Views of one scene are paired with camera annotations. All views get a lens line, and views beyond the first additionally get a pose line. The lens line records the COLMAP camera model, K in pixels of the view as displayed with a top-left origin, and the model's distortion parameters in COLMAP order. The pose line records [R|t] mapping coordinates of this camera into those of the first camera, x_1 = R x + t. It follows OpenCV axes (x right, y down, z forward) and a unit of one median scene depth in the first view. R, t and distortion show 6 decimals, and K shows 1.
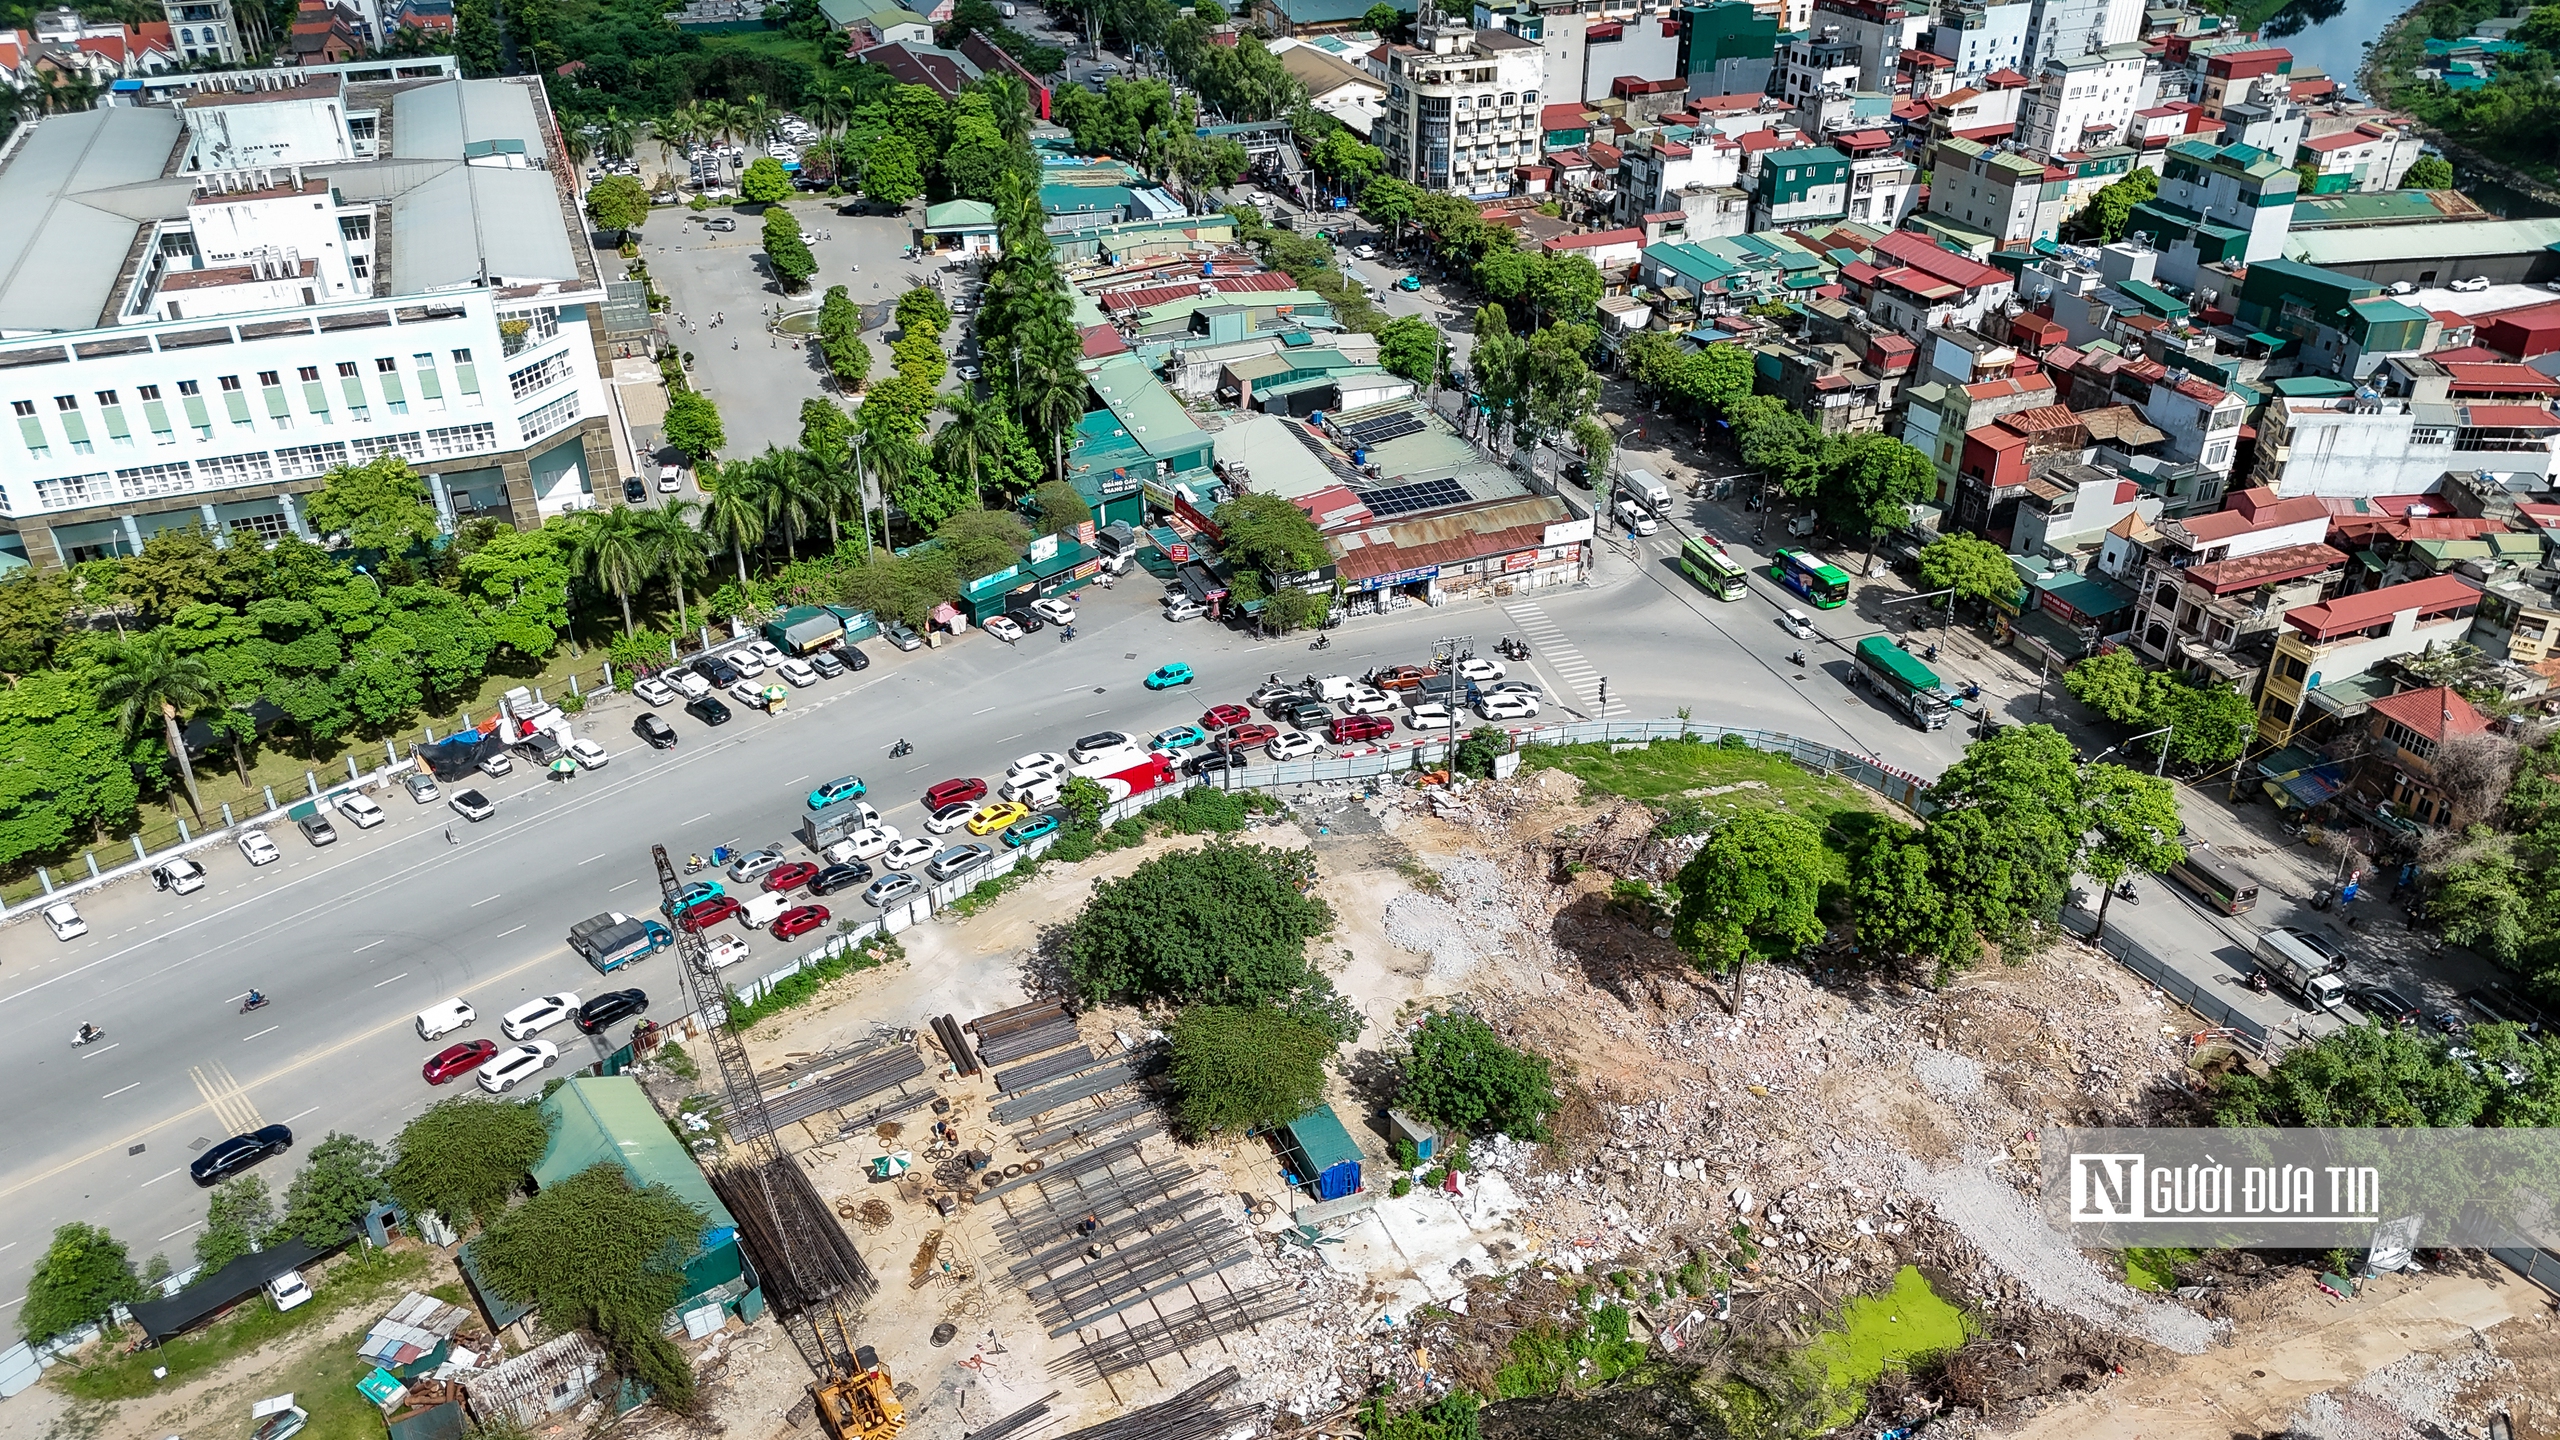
lens RADIAL K [[1885.6, 0, 1277.5], [0, 1885.6, 718.3], [0, 0, 1]] dist [0.130818, -0.210659]
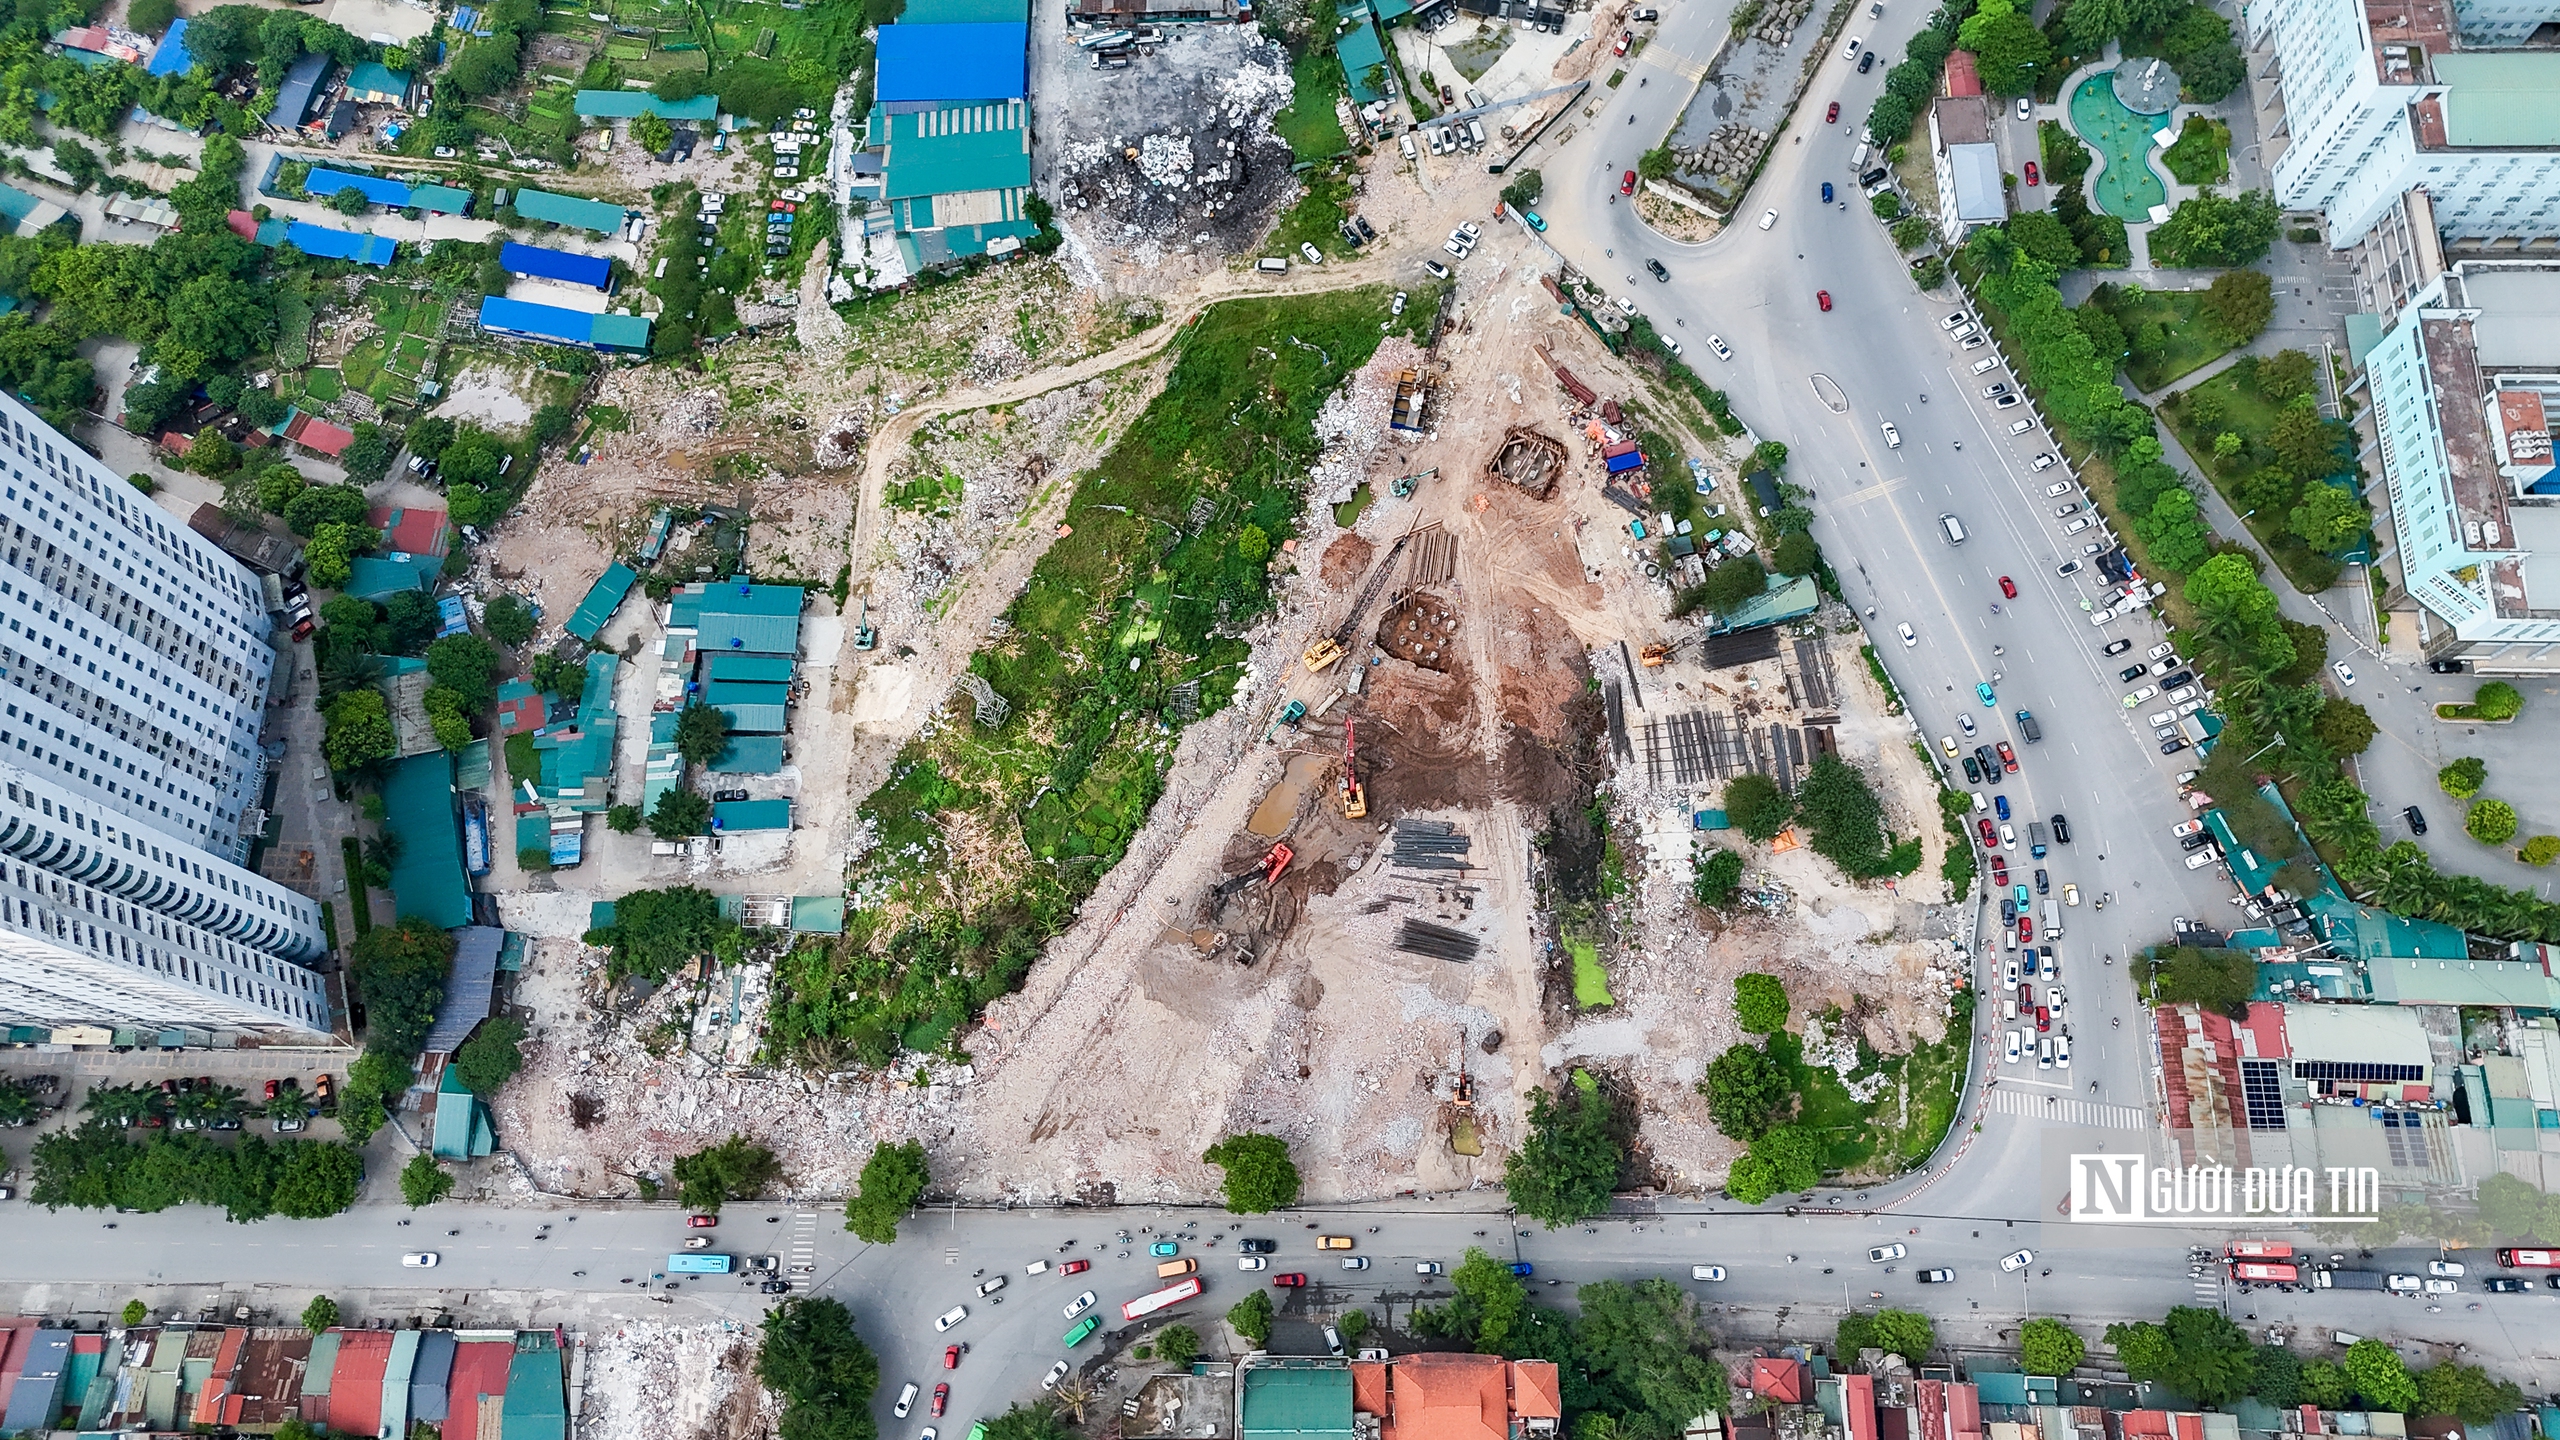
lens RADIAL K [[1885.6, 0, 1277.5], [0, 1885.6, 718.3], [0, 0, 1]] dist [0.130818, -0.210659]
pose [[-0.384104, 0.883887, -0.266849, 0.871361], [-0.435860, 0.081202, 0.896344, -1.983183], [0.813935, 0.460598, 0.354061, -0.560572]]
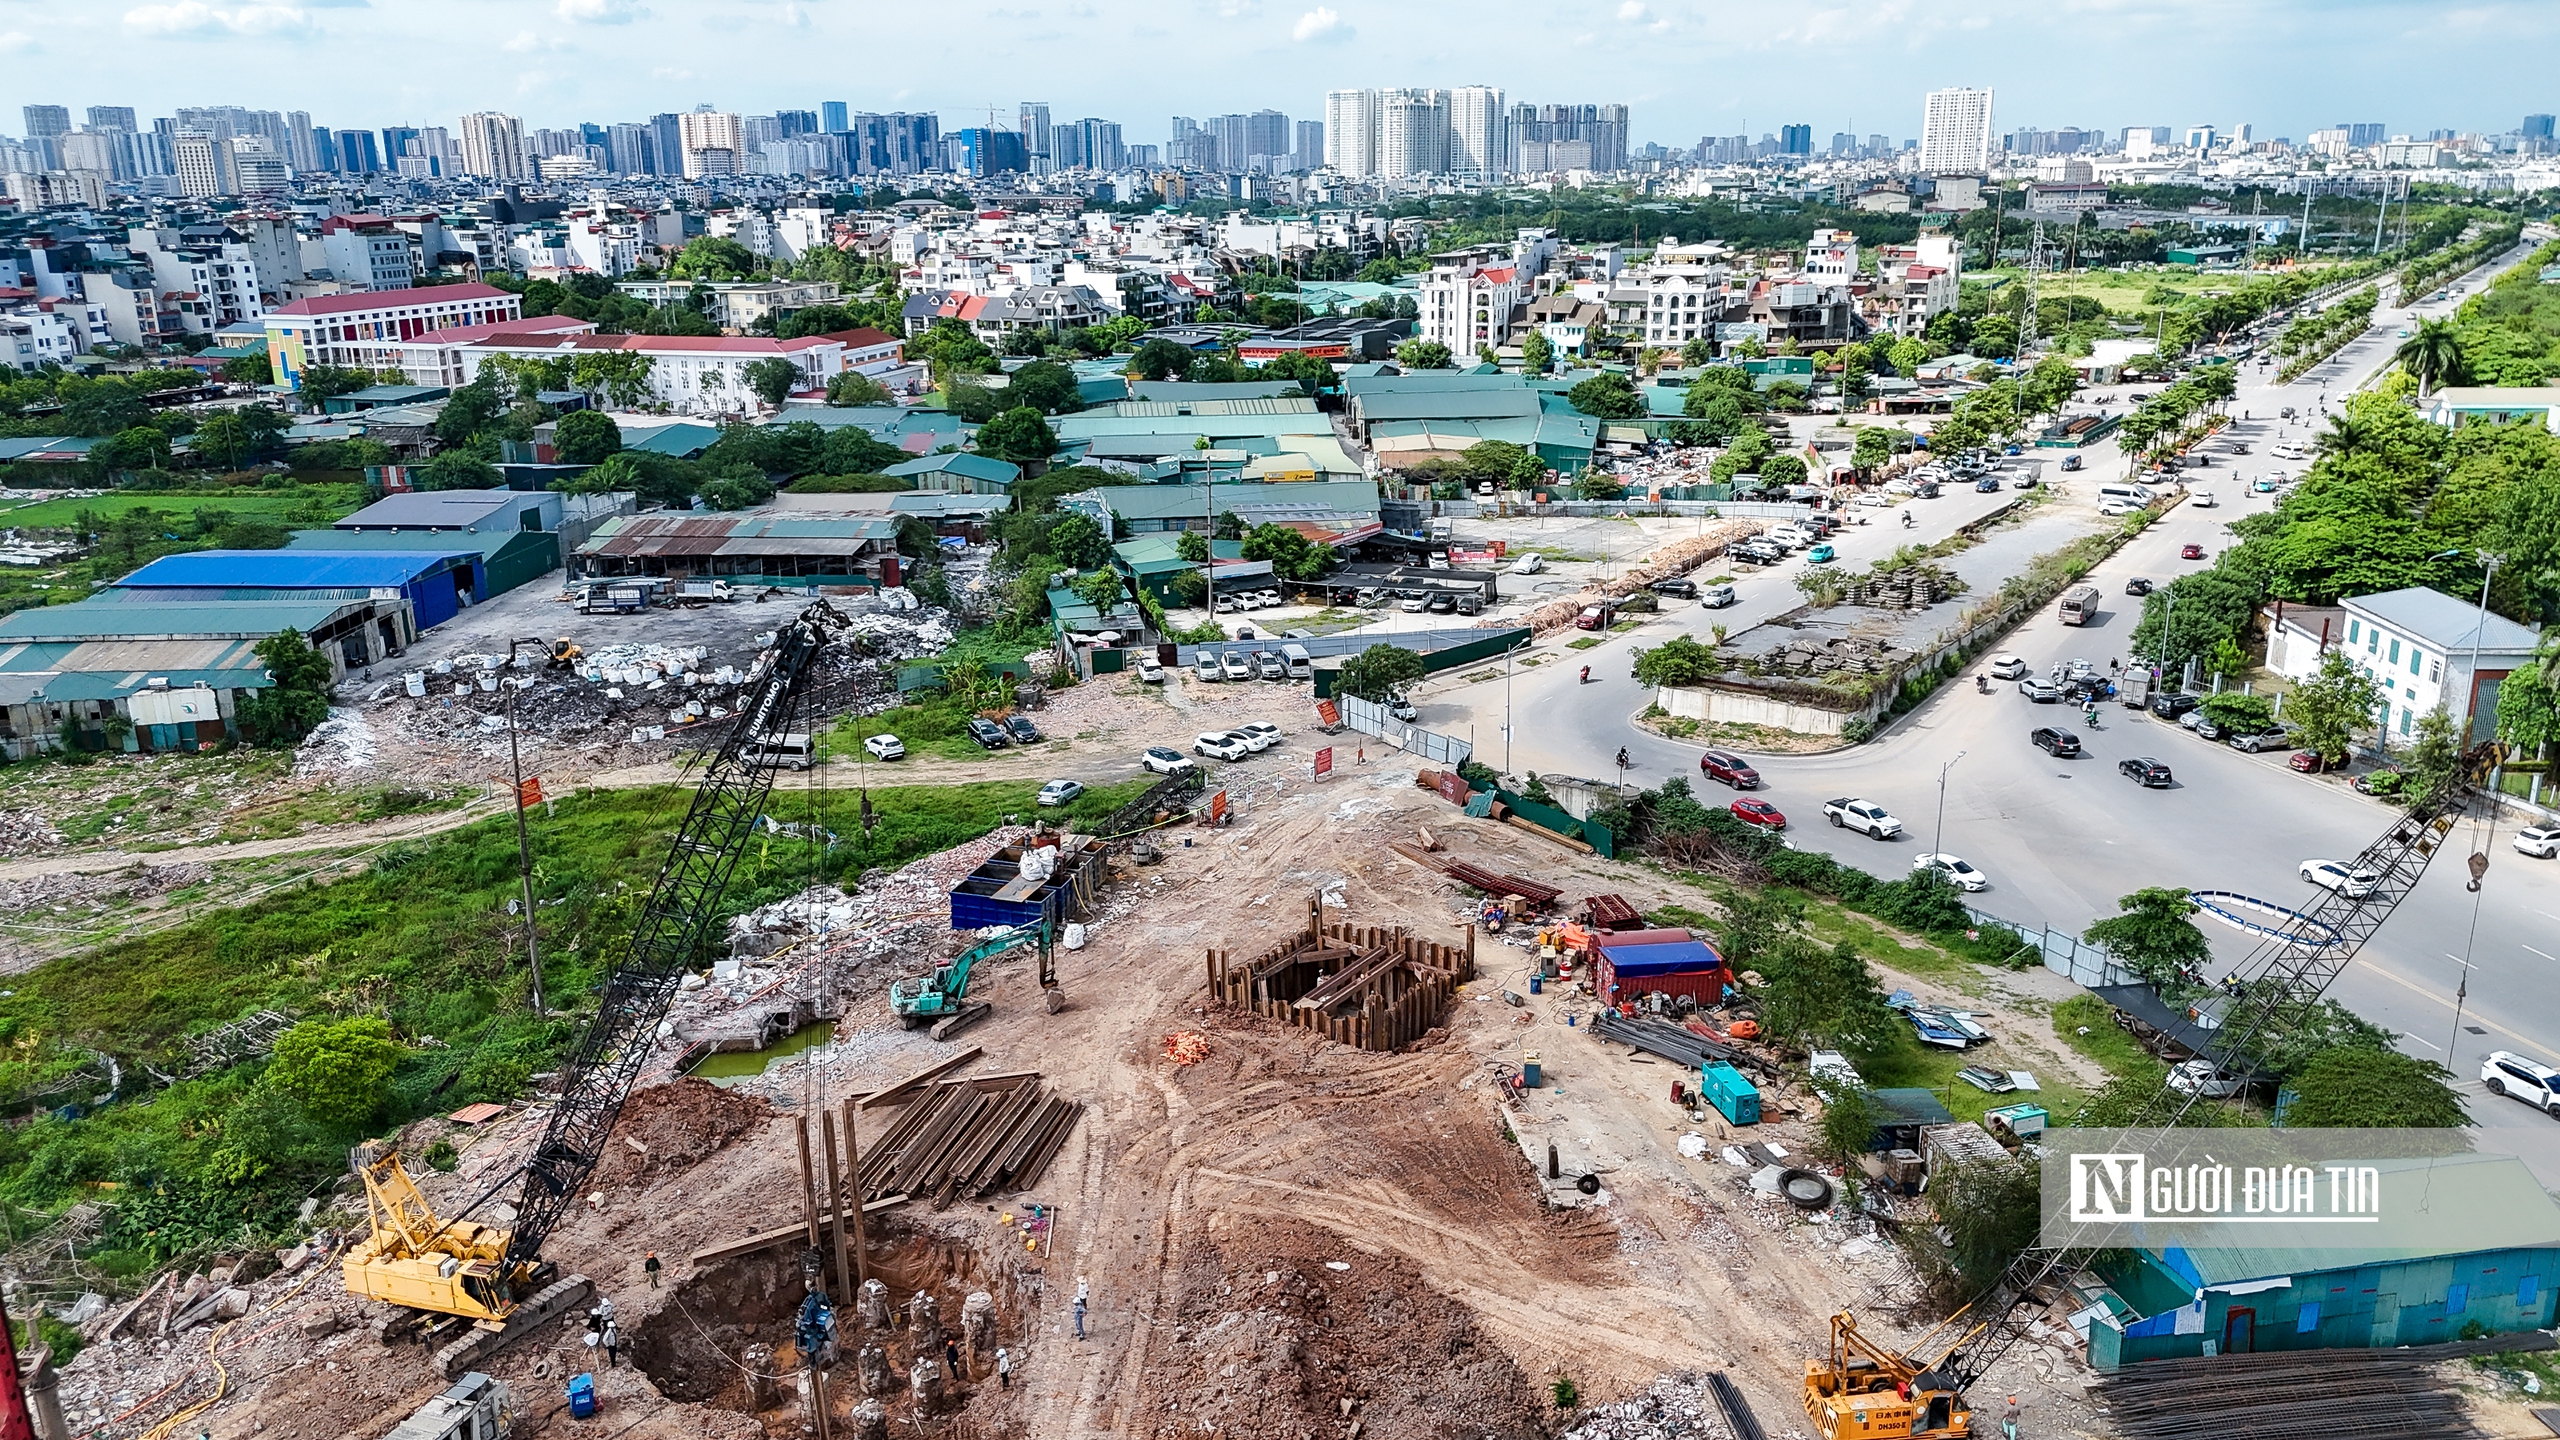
lens RADIAL K [[1885.6, 0, 1277.5], [0, 1885.6, 718.3], [0, 0, 1]] dist [0.130818, -0.210659]
pose [[-0.448142, 0.272451, -0.851434, 0.347328], [-0.433663, 0.766602, 0.473559, -0.055236], [0.781732, 0.581457, -0.225395, 0.727303]]
